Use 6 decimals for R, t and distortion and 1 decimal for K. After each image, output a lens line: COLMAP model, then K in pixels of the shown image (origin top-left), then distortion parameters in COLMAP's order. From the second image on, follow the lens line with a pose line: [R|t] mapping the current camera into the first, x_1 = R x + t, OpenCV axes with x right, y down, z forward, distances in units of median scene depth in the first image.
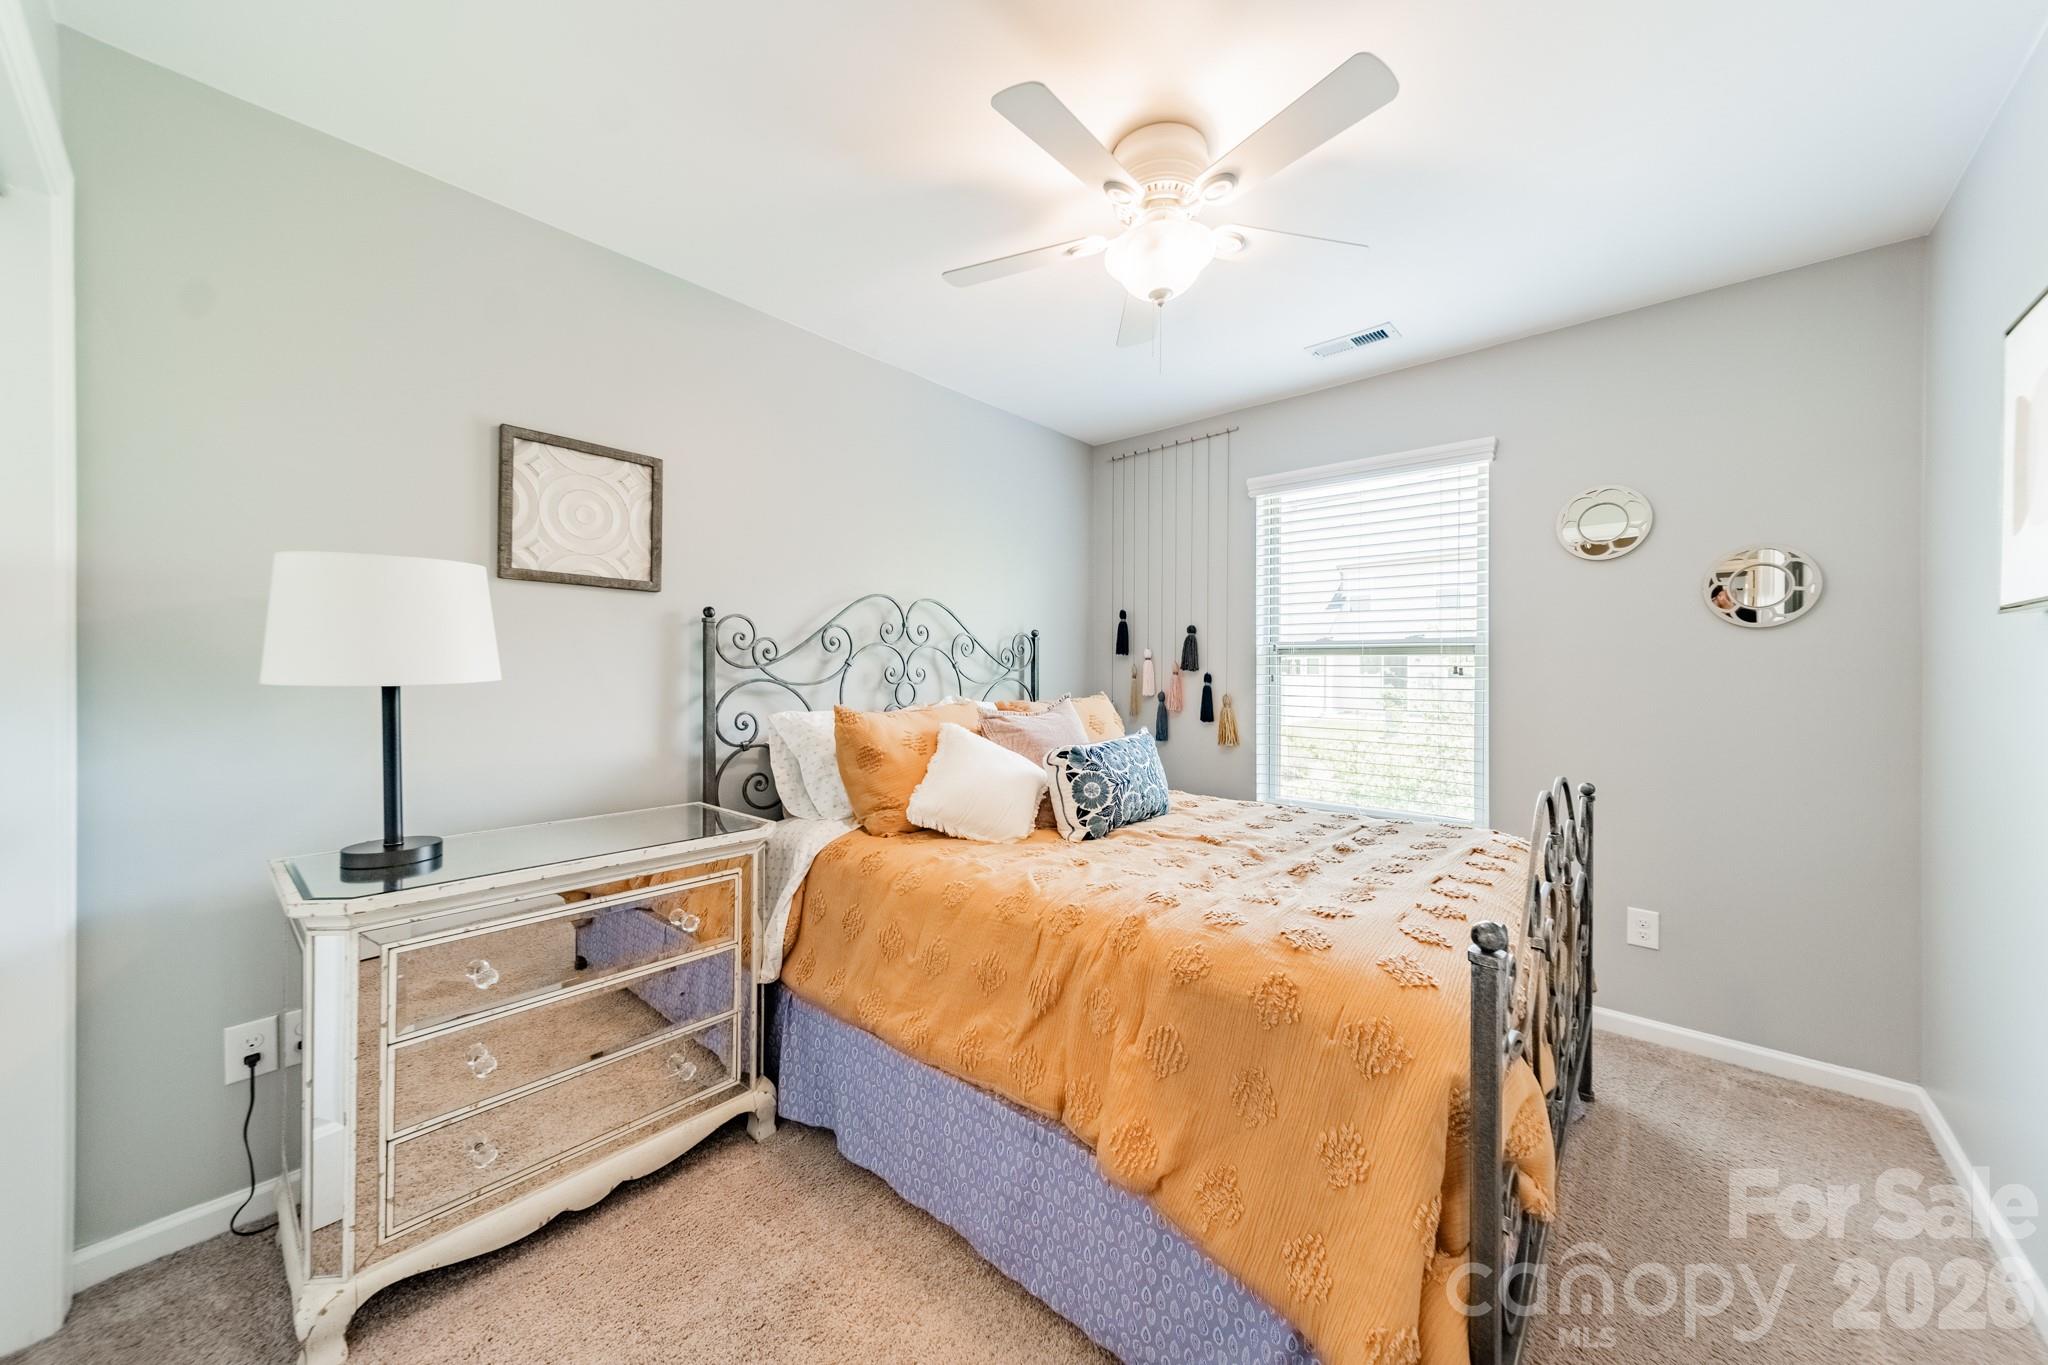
lens RADIAL K [[731.6, 0, 1019.7], [0, 731.6, 678.7], [0, 0, 1]] dist [0.005063, 0.000012]
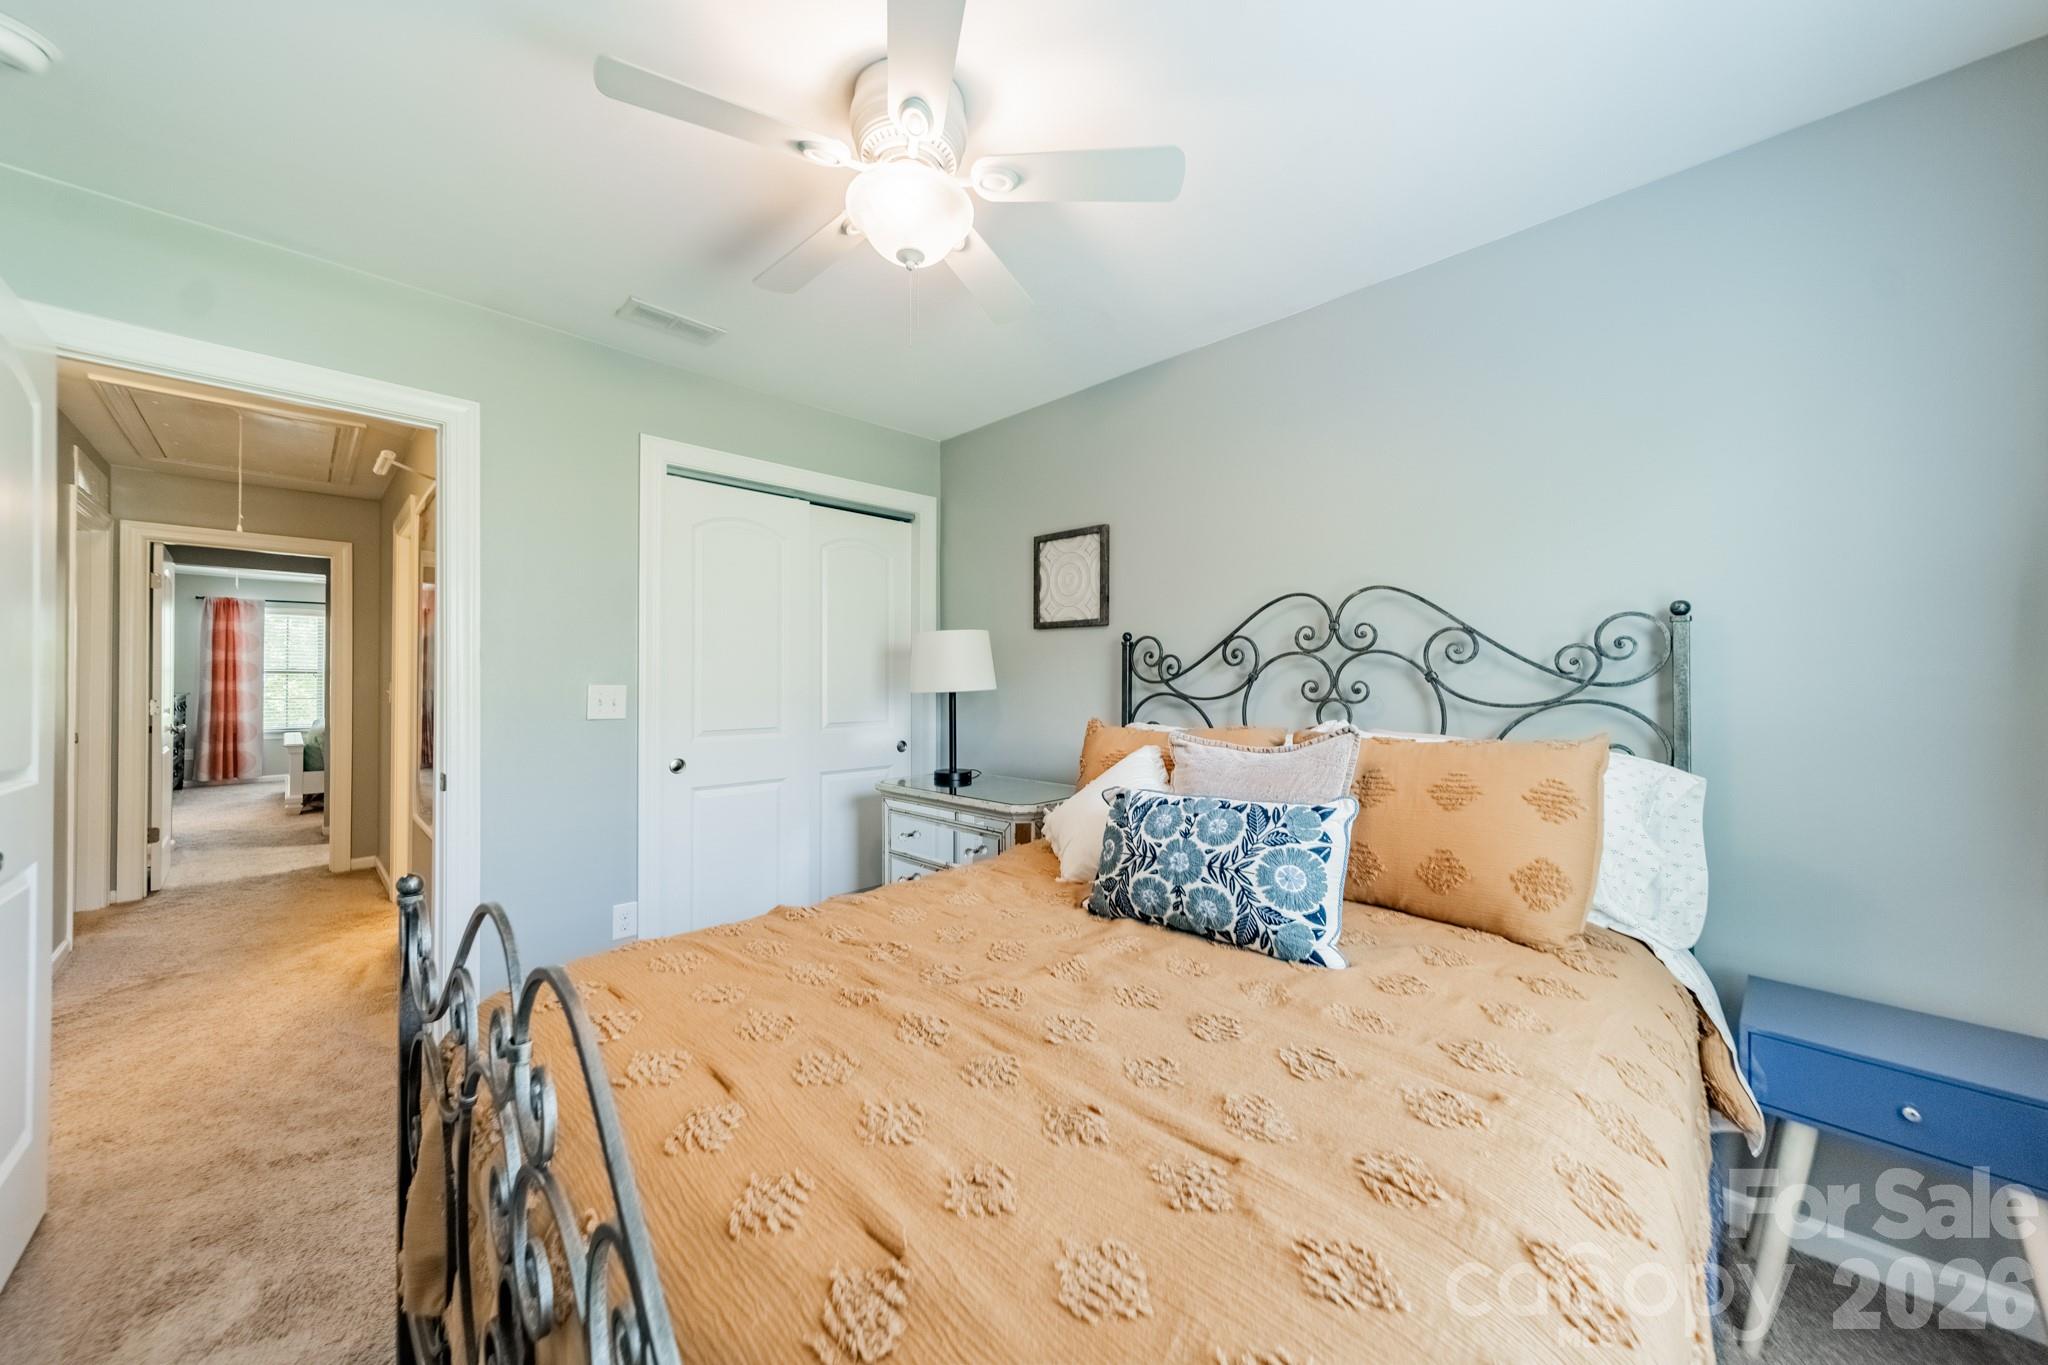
lens RADIAL K [[731.6, 0, 1026.0], [0, 731.6, 678.9], [0, 0, 1]] dist [0.005063, 0.000012]
pose [[-0.070105, -0.001994, -0.997538, 0.793249], [-0.009247, 0.999956, -0.001349, -0.017471], [0.997497, 0.009129, -0.070120, 0.909785]]
